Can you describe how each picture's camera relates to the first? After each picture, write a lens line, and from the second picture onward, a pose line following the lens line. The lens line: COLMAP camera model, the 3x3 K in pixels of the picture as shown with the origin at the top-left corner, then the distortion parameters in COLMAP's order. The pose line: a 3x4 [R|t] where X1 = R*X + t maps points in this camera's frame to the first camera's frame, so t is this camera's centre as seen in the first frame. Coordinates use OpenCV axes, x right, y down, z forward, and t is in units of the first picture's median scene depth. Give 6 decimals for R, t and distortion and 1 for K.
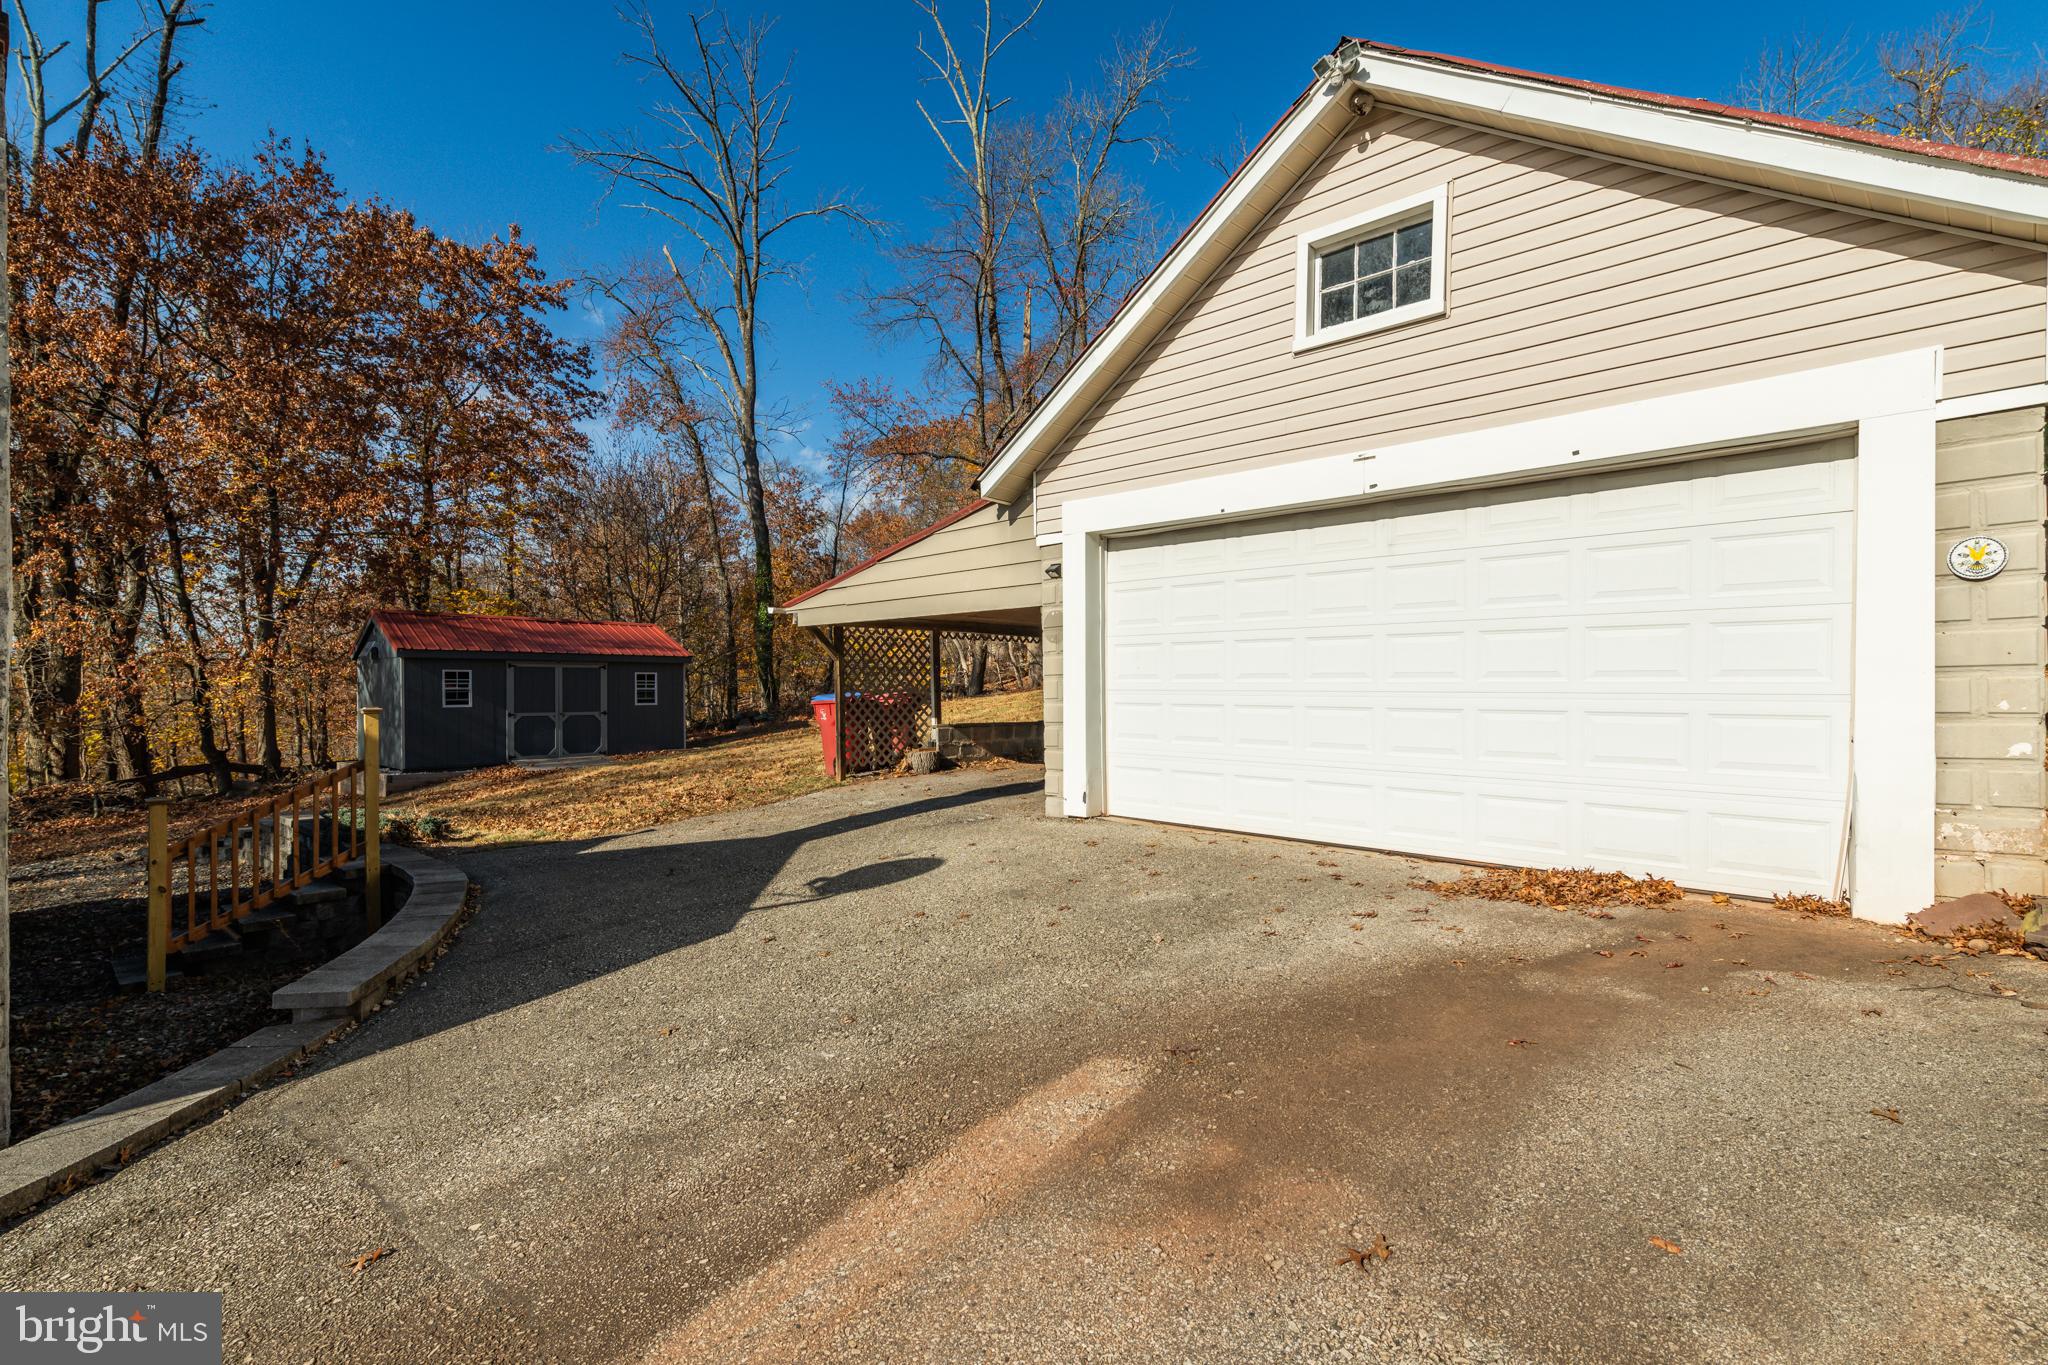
lens RADIAL K [[928.1, 0, 1035.4], [0, 928.1, 703.3], [0, 0, 1]] dist [0.010926, -0.000025]
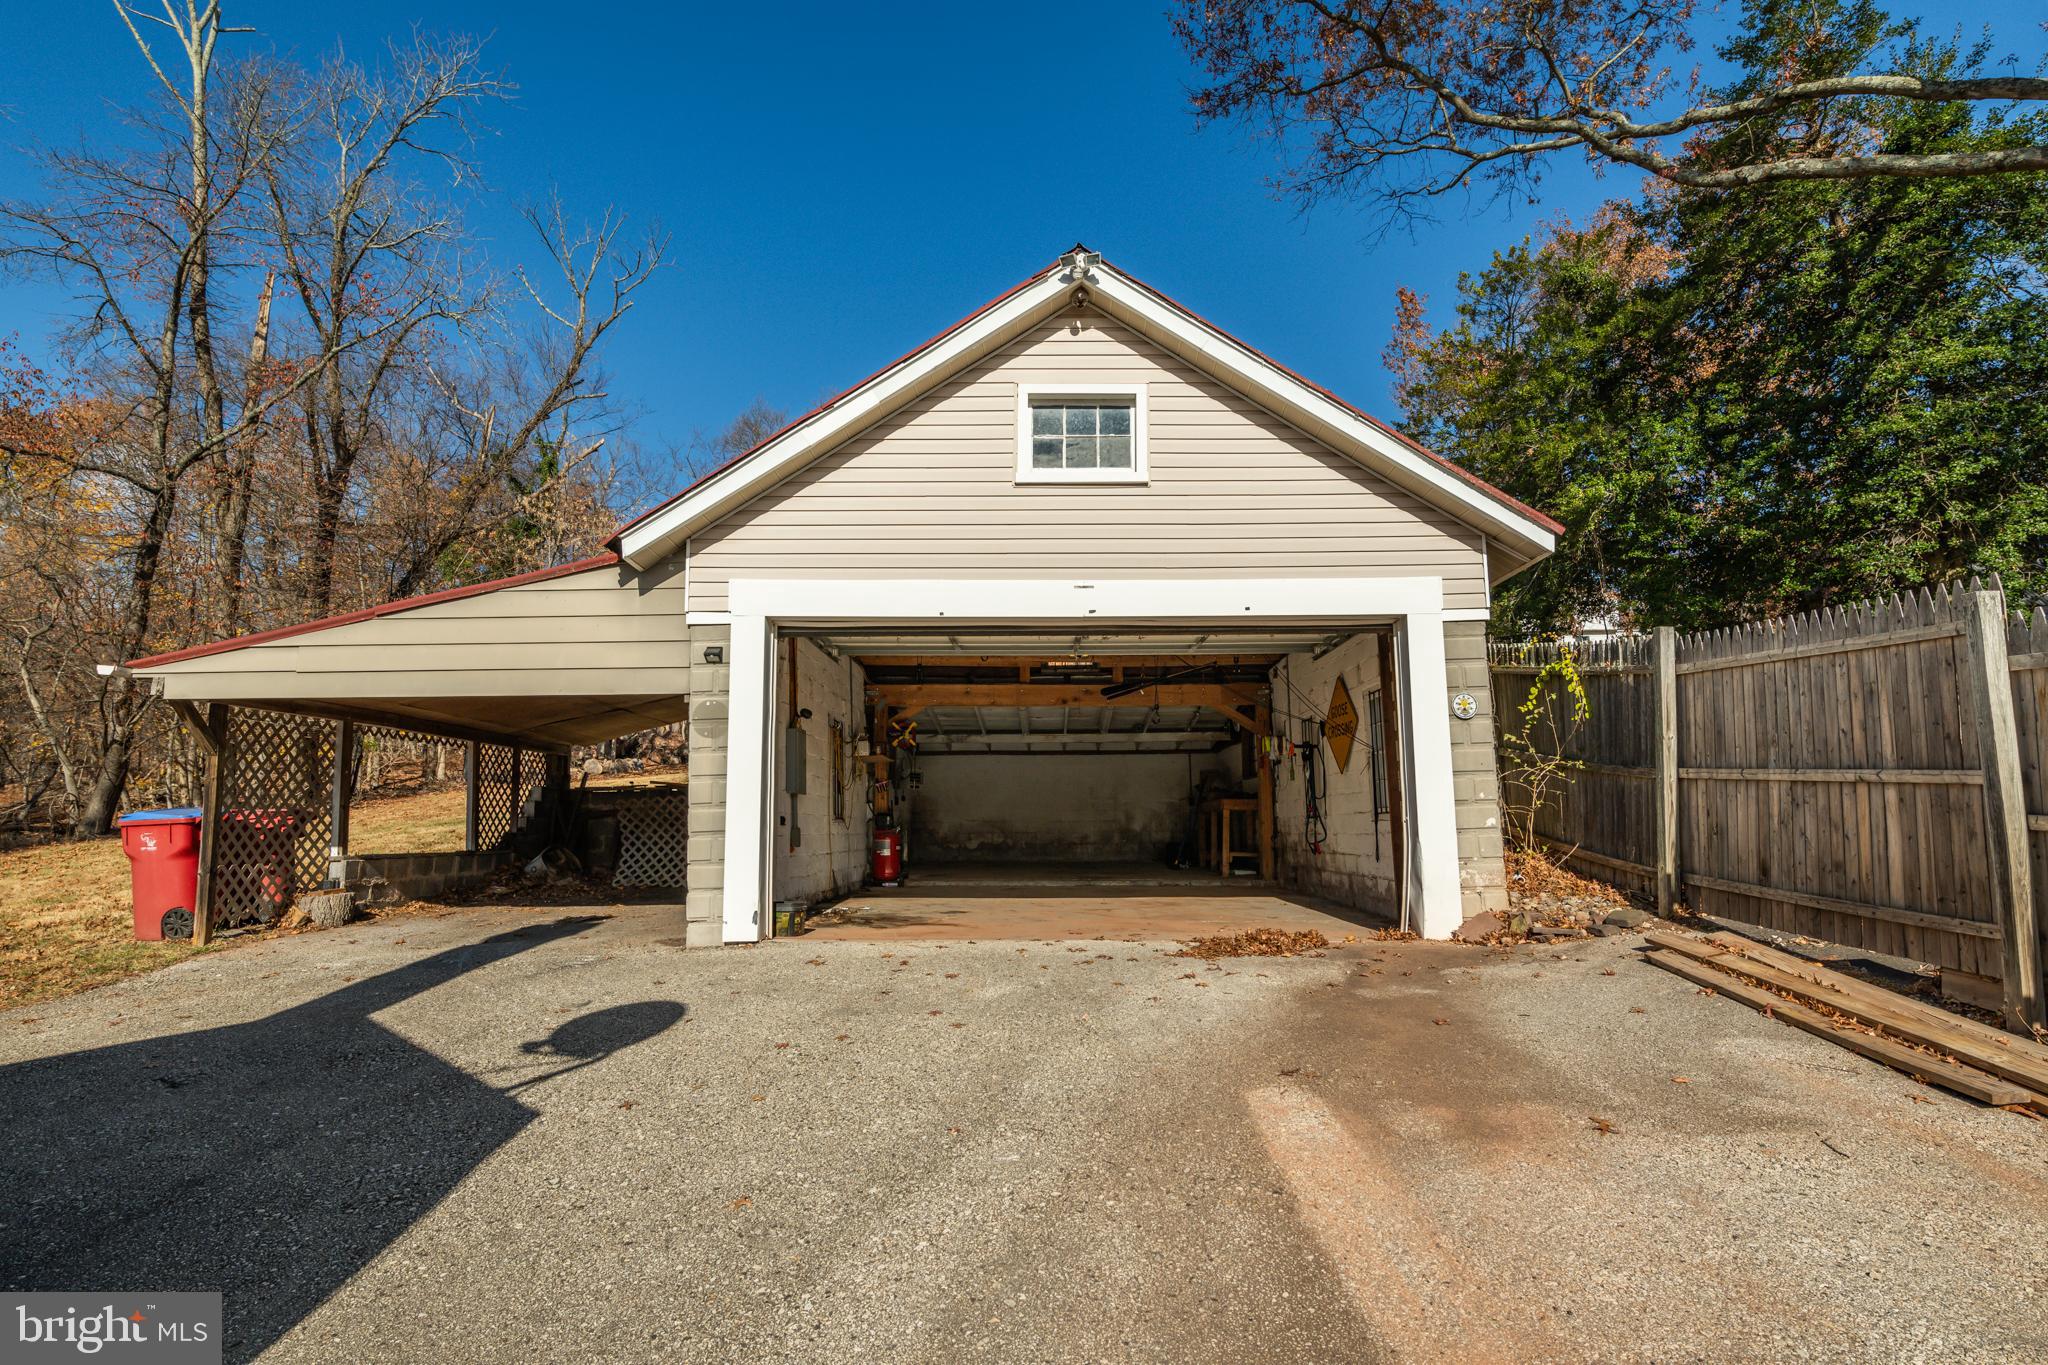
lens RADIAL K [[1053.3, 0, 1033.2], [0, 1053.3, 685.7], [0, 0, 1]] dist [0.019709, -0.010055]
pose [[0.732190, 0.086381, 0.675601, -0.545184], [0.018646, 0.989011, -0.146661, 0.046104], [-0.680845, 0.119981, 0.722533, 0.114443]]
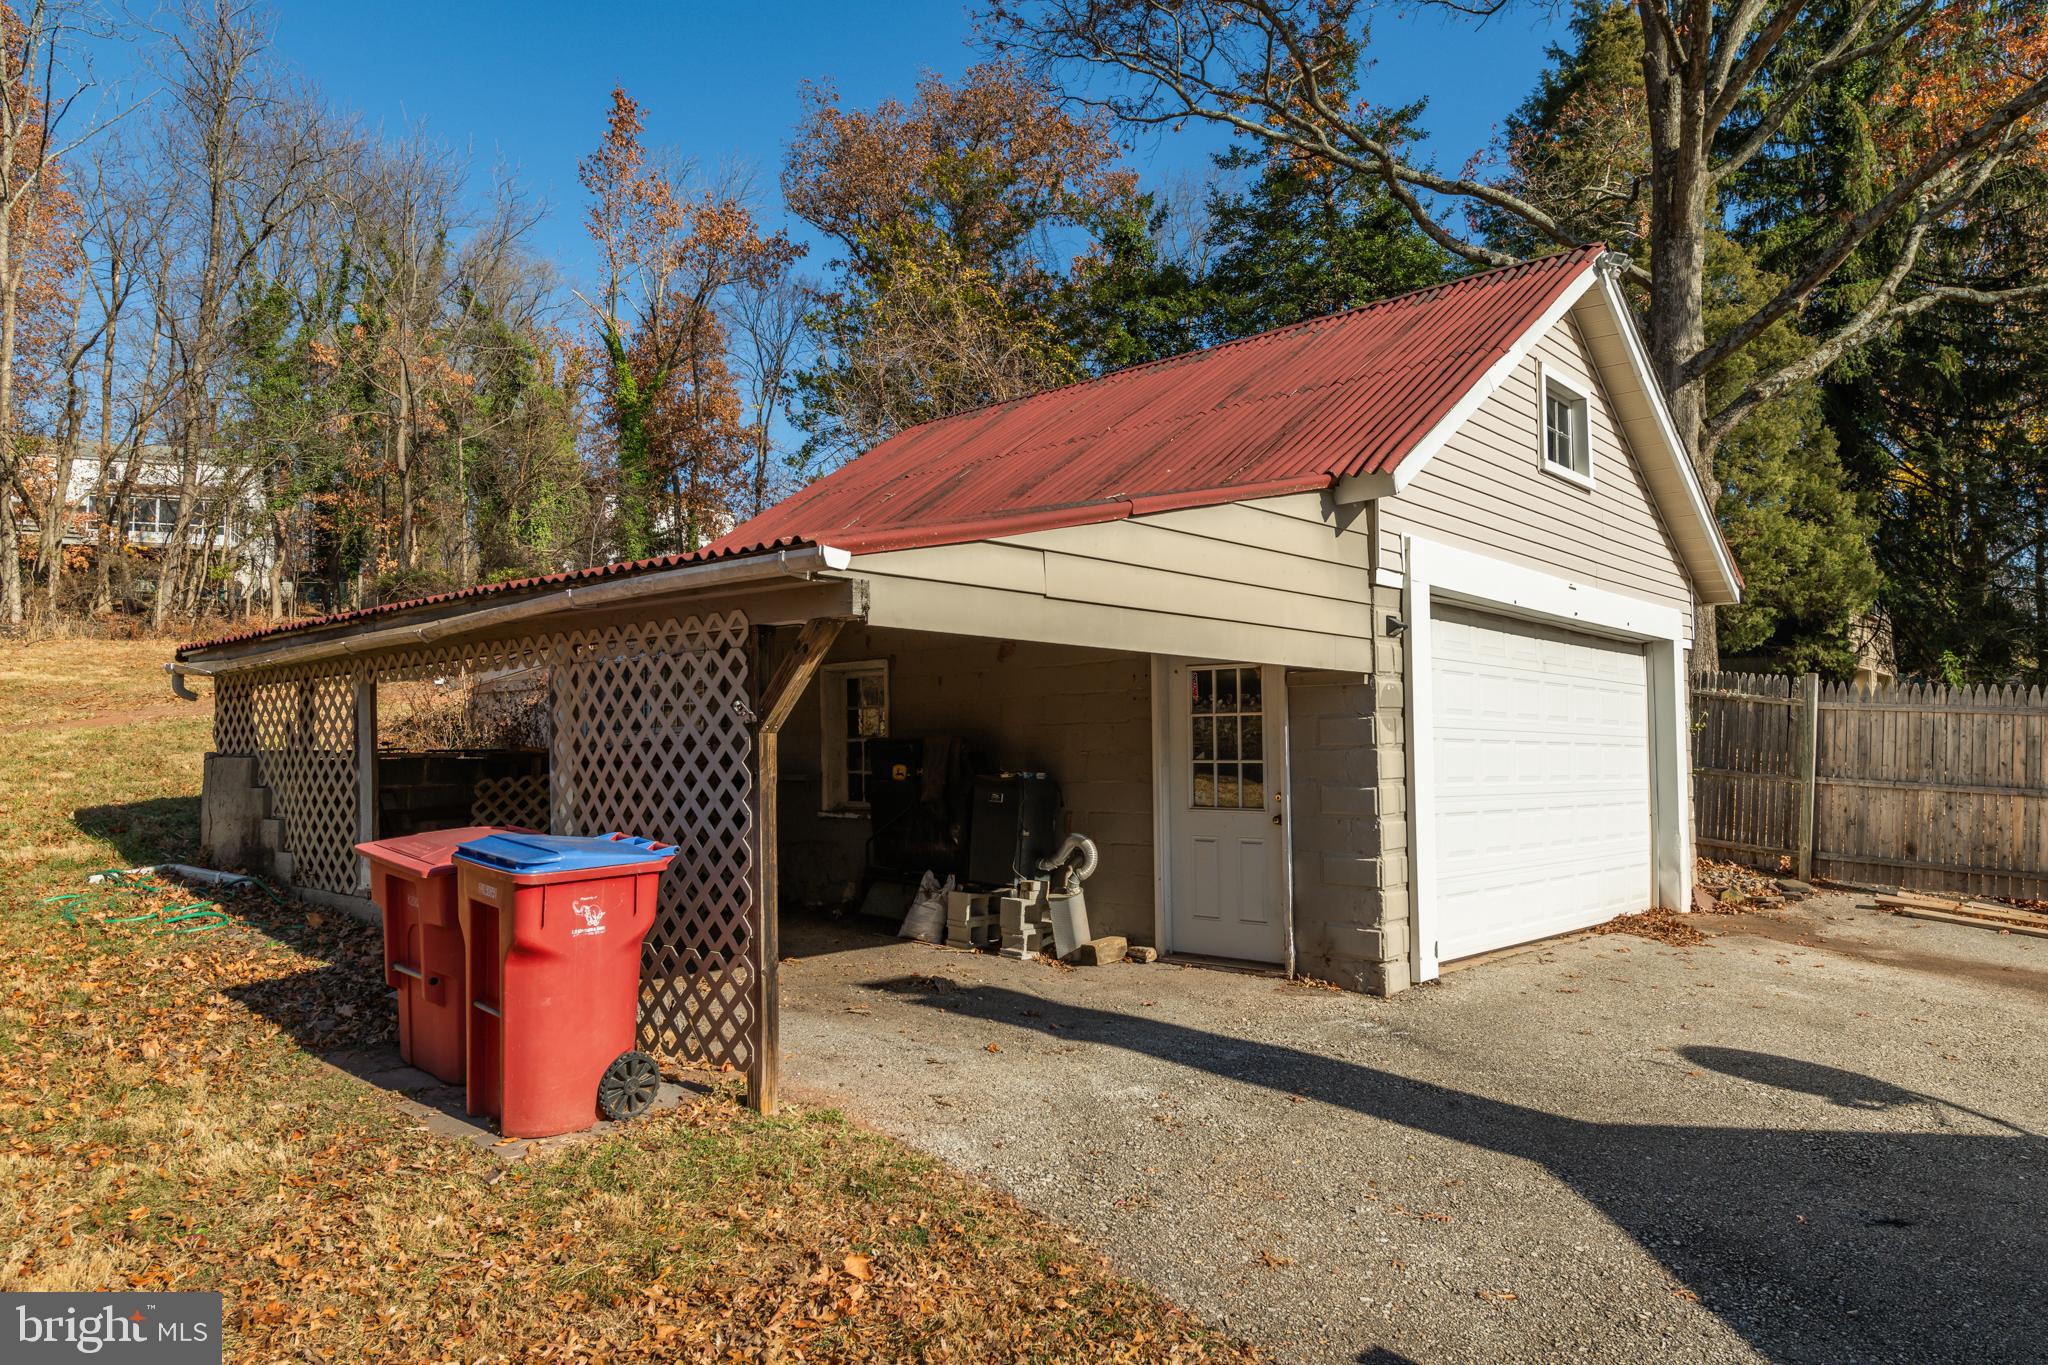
lens RADIAL K [[1360.5, 0, 1024.0], [0, 1360.5, 656.8], [0, 0, 1]] dist [0.017896, -0.005310]
pose [[-0.034015, 0.074645, 0.996630, -1.247761], [0.018237, 0.997087, -0.074057, -0.064873], [-0.999255, 0.015656, -0.035277, 1.682716]]
